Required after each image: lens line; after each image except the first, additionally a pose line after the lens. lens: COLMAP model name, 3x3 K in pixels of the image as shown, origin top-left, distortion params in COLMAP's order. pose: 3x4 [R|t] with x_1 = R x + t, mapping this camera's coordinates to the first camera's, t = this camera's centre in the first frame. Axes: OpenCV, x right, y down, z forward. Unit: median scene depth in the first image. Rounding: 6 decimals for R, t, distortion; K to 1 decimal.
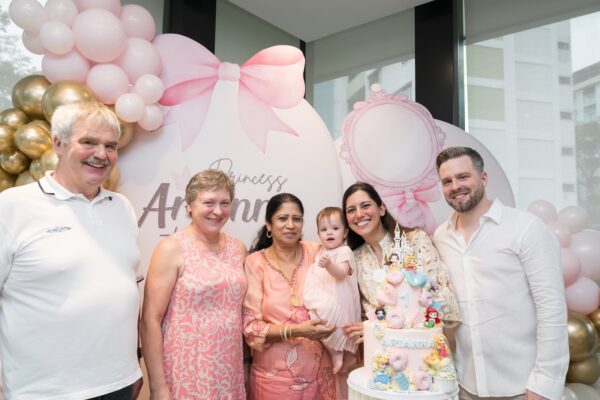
lens RADIAL K [[469.8, 0, 305.1], [0, 469.8, 197.4], [0, 0, 1]] dist [-0.010528, 0.002204]
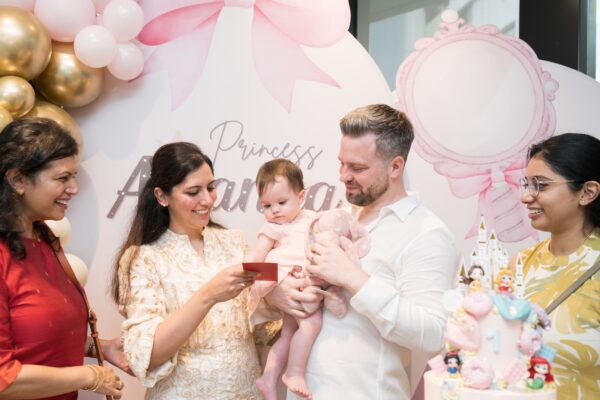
lens RADIAL K [[629.9, 0, 302.0], [0, 629.9, 193.8], [0, 0, 1]] dist [0.011688, -0.007139]
pose [[0.995162, 0.009094, -0.097830, 0.024767], [-0.007291, 0.999797, 0.018774, 0.007116], [0.097981, -0.017970, 0.995026, 0.093924]]
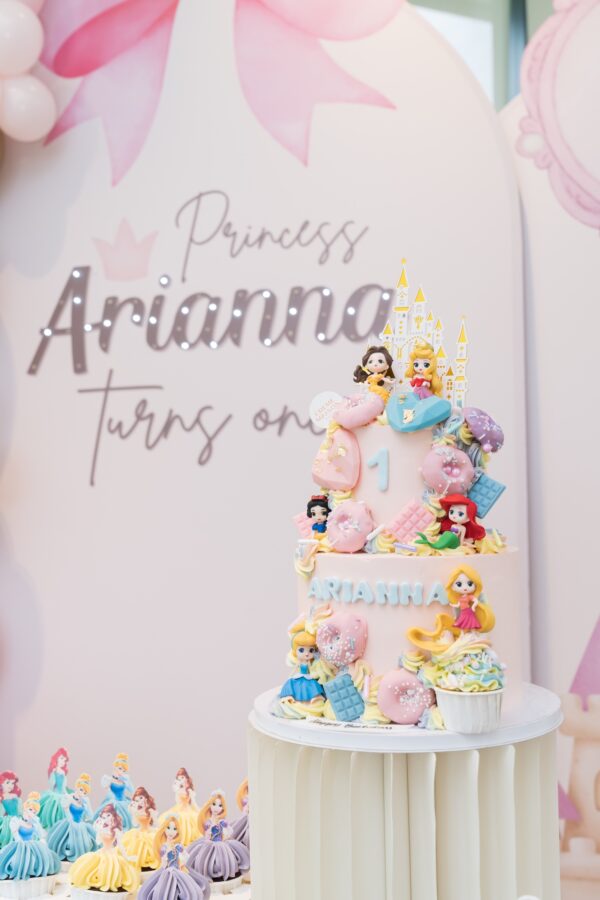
lens RADIAL K [[1135.5, 0, 303.8], [0, 1135.5, 458.1], [0, 0, 1]] dist [0.021620, -0.000097]
pose [[0.932024, -0.035788, -0.360626, 0.265669], [0.068130, 0.994672, 0.077371, 0.080270], [0.355935, -0.096681, 0.929496, 0.119315]]
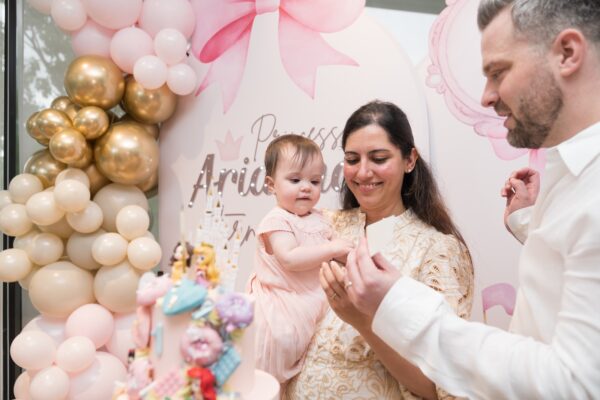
lens RADIAL K [[482.8, 0, 299.6], [0, 482.8, 197.7], [0, 0, 1]] dist [-0.006970, -0.000014]
pose [[0.818494, -0.056625, -0.571718, 0.351320], [0.085232, 0.996087, 0.023366, 0.044049], [0.568157, -0.067854, 0.820118, 0.400577]]
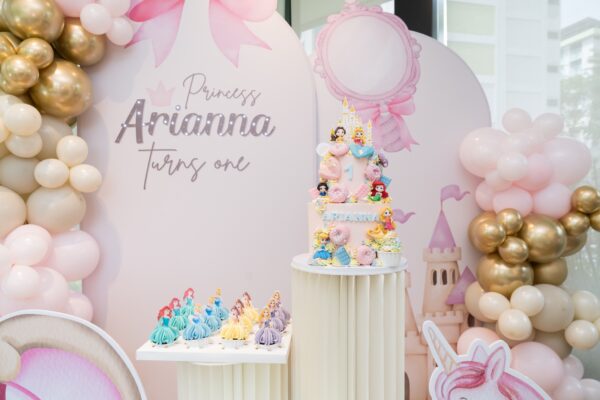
lens RADIAL K [[411.9, 0, 300.0], [0, 411.9, 200.0], [0, 0, 1]] dist [-0.029844, 0.022791]
pose [[0.999038, -0.019184, -0.039443, 0.085056], [0.023511, 0.993392, 0.112335, 0.102430], [0.037027, -0.113154, 0.992887, 0.110885]]
